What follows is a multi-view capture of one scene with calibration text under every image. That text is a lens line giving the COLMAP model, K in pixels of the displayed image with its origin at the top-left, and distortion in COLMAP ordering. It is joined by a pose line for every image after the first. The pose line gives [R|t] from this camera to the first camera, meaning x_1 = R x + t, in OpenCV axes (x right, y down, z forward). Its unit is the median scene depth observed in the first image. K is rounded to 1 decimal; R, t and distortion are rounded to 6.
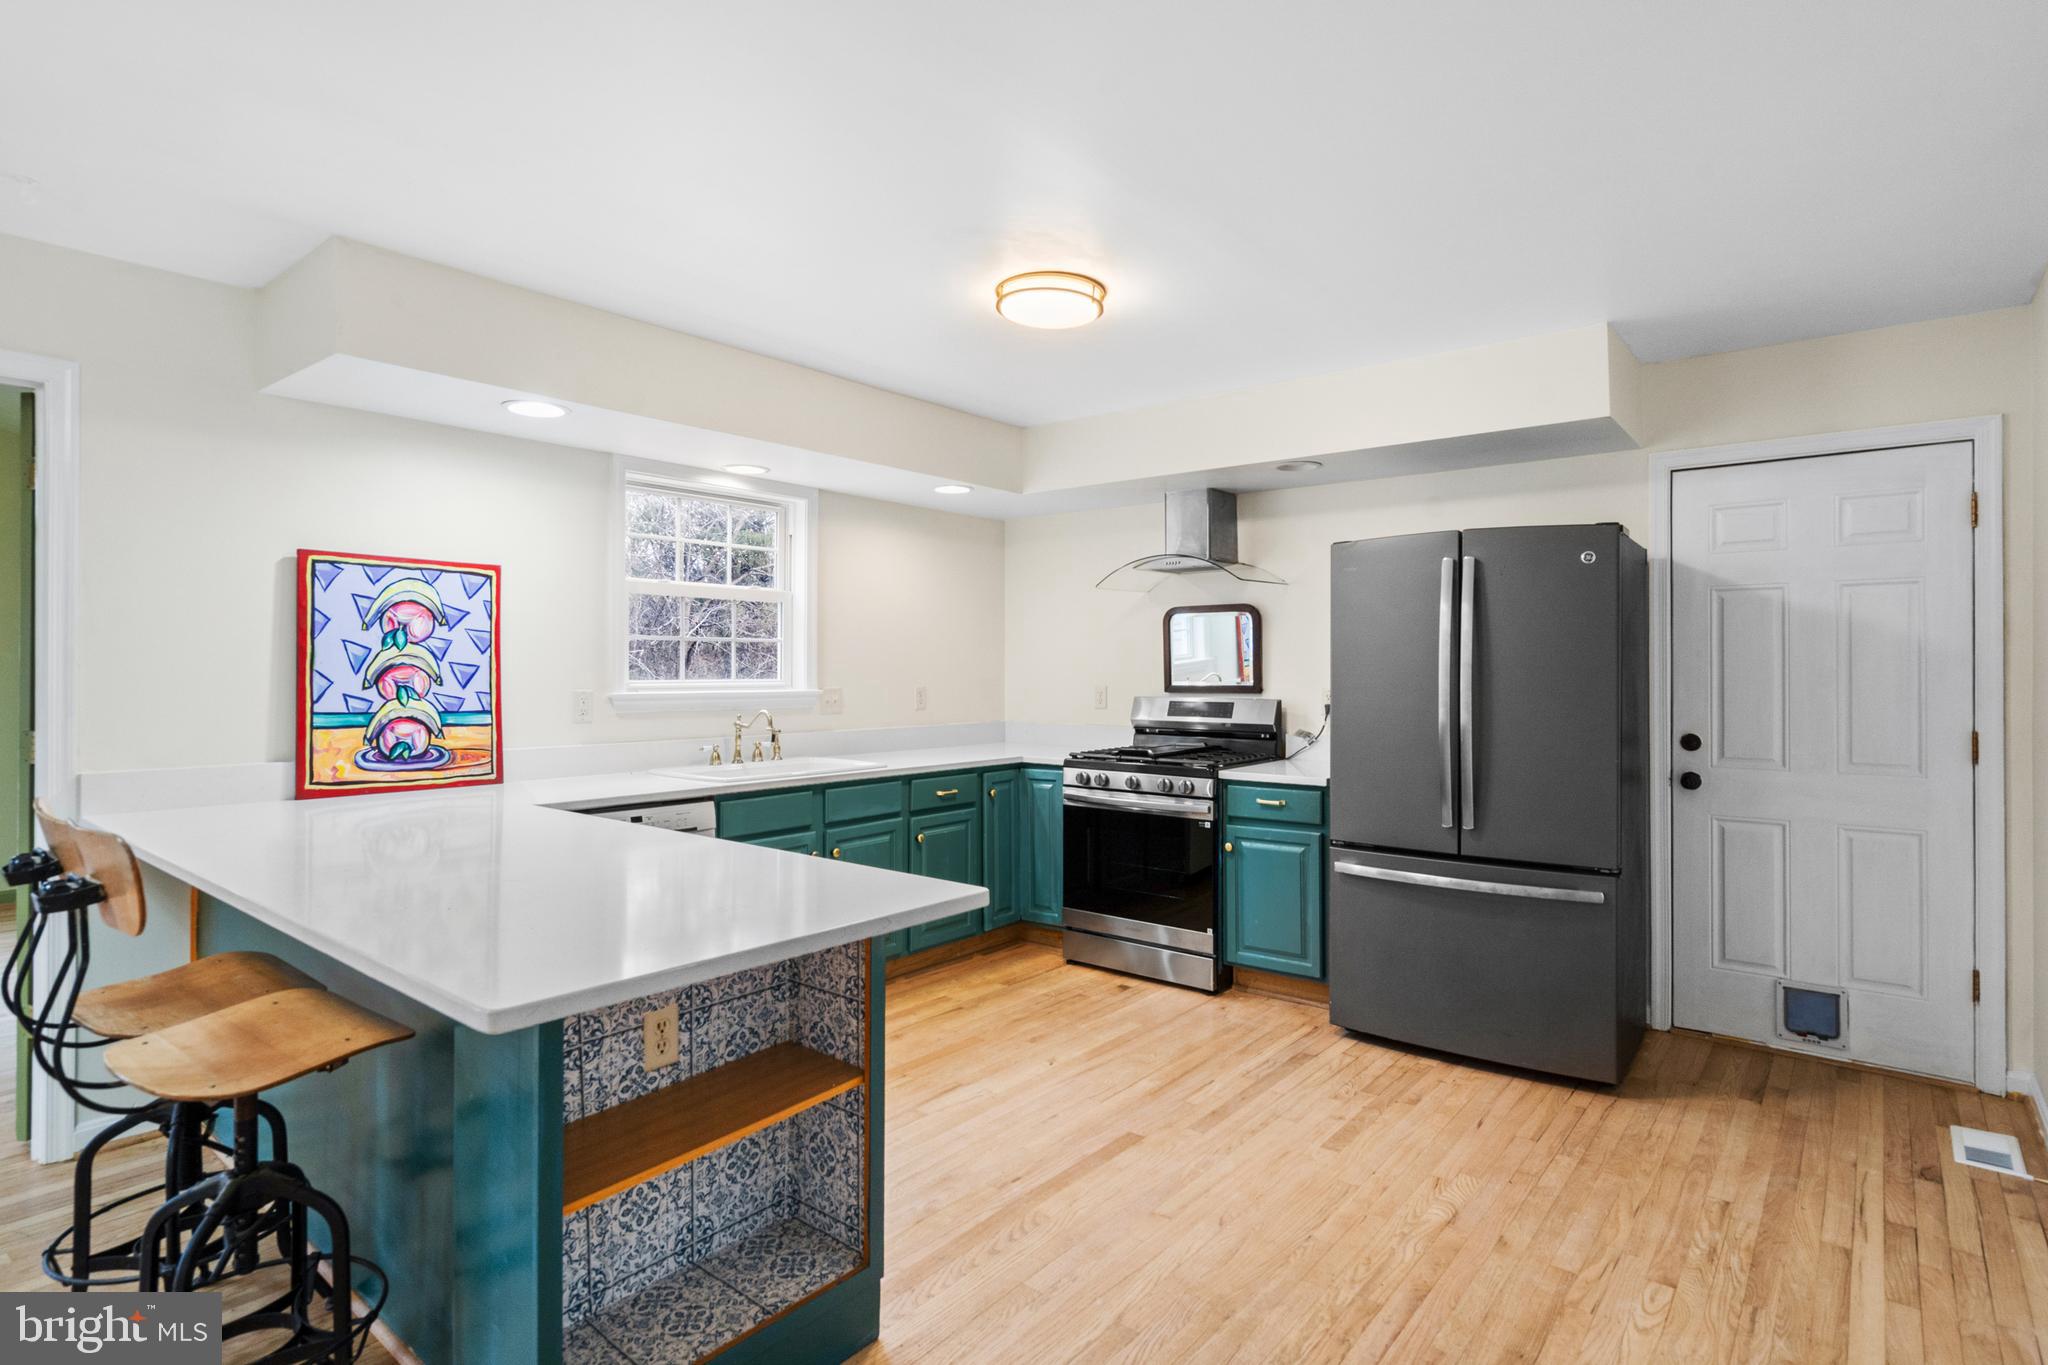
lens RADIAL K [[1062.1, 0, 979.7], [0, 1062.1, 668.2], [0, 0, 1]] dist [-0.004108, 0.001608]
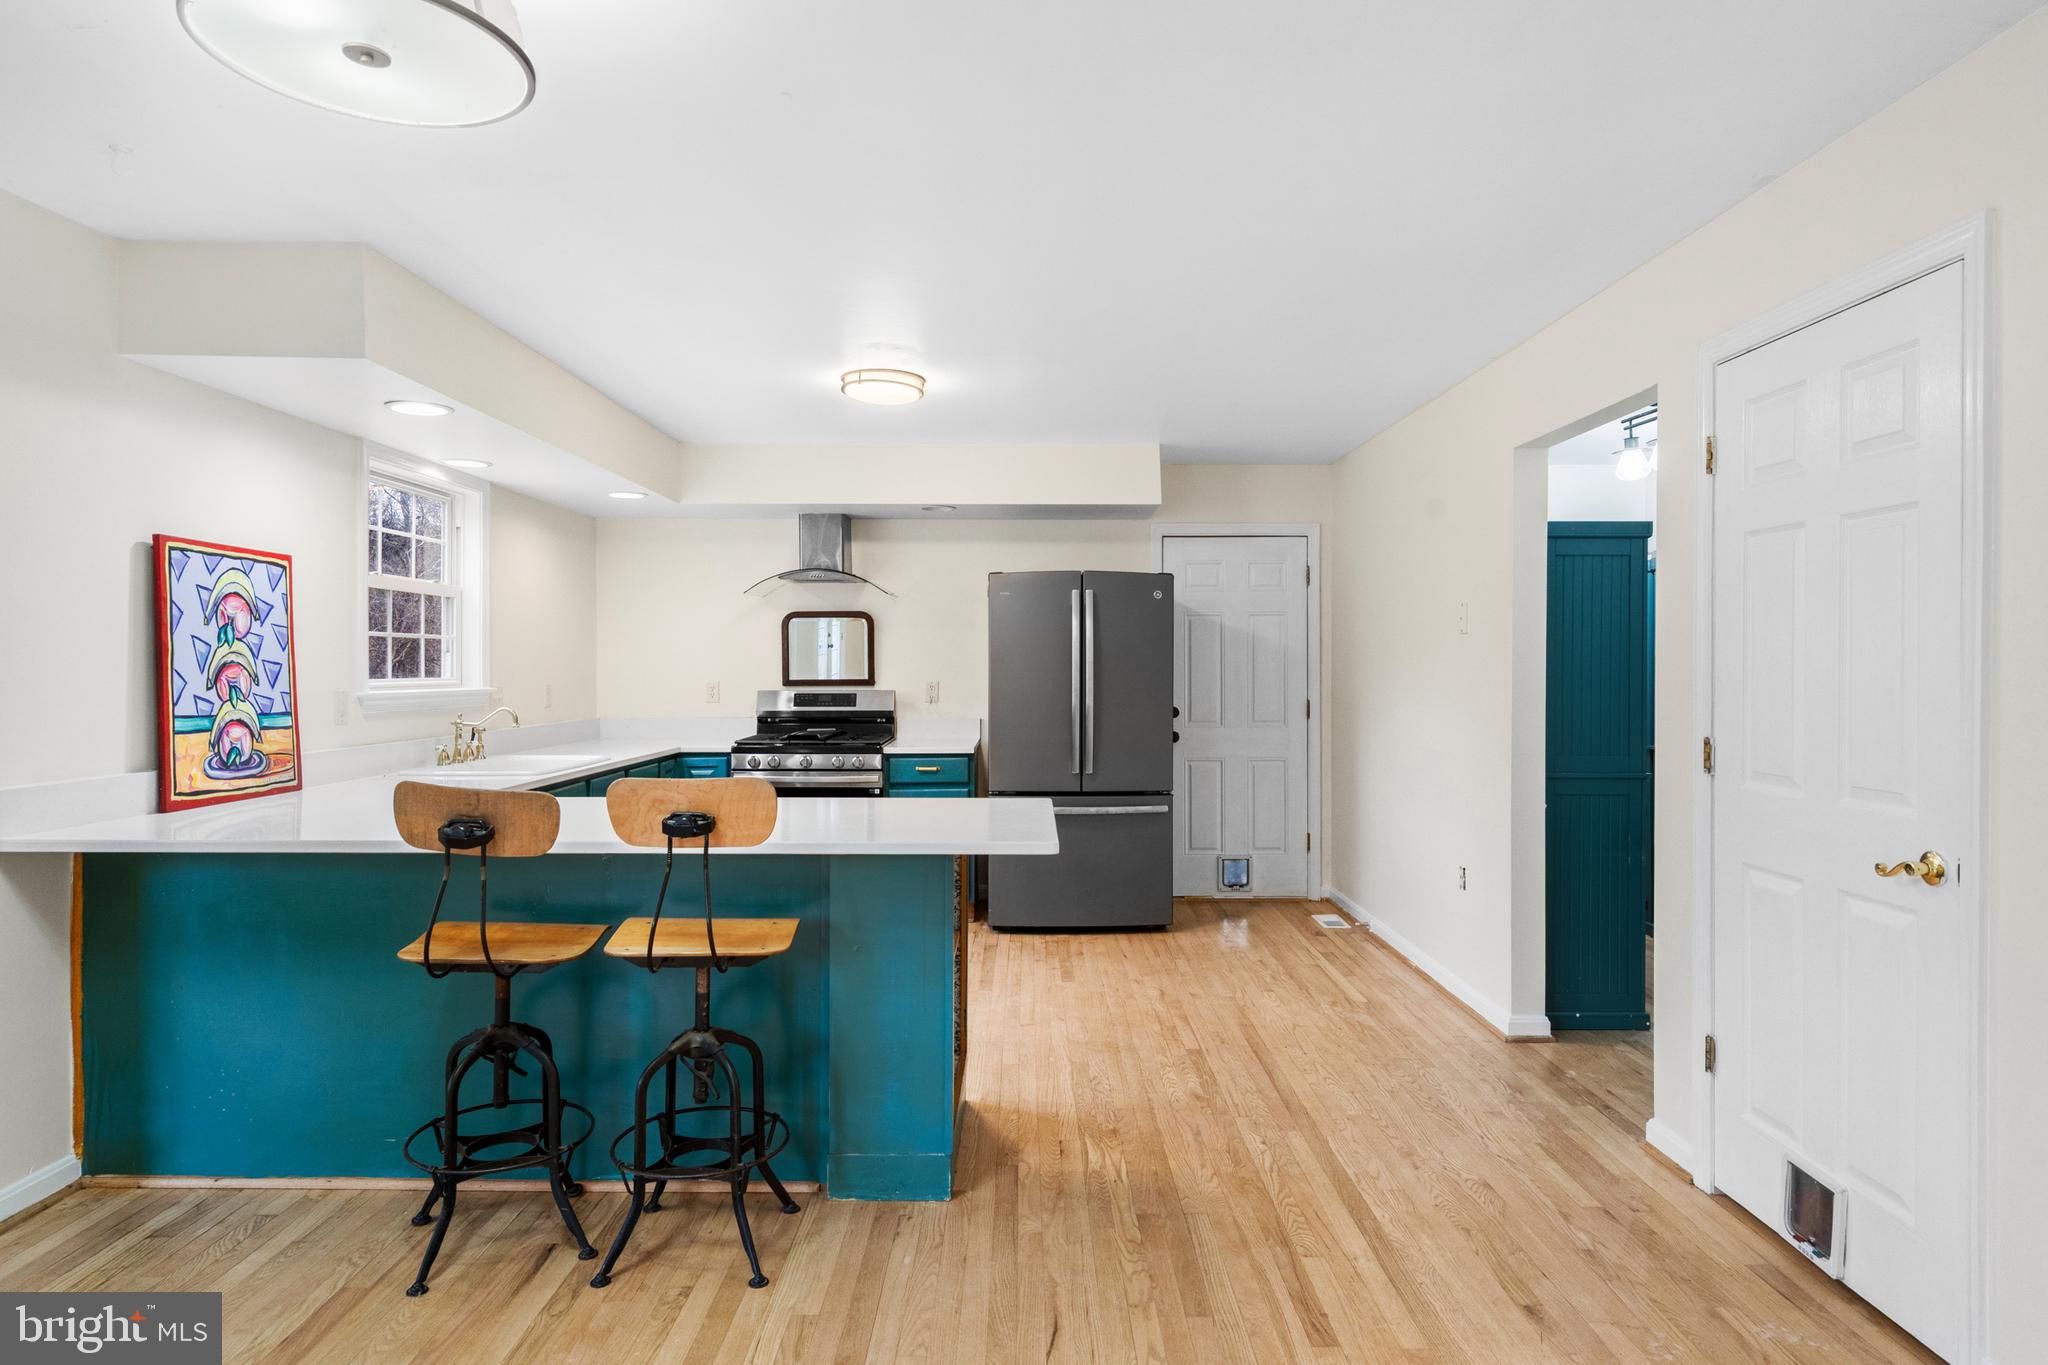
lens RADIAL K [[1215.0, 0, 1022.2], [0, 1215.0, 672.1], [0, 0, 1]] dist [-0.008890, -0.000291]
pose [[0.765138, -0.005477, 0.643842, -0.680528], [0.001298, 0.999975, 0.006965, -0.001666], [-0.643864, -0.004493, 0.765126, -0.232530]]
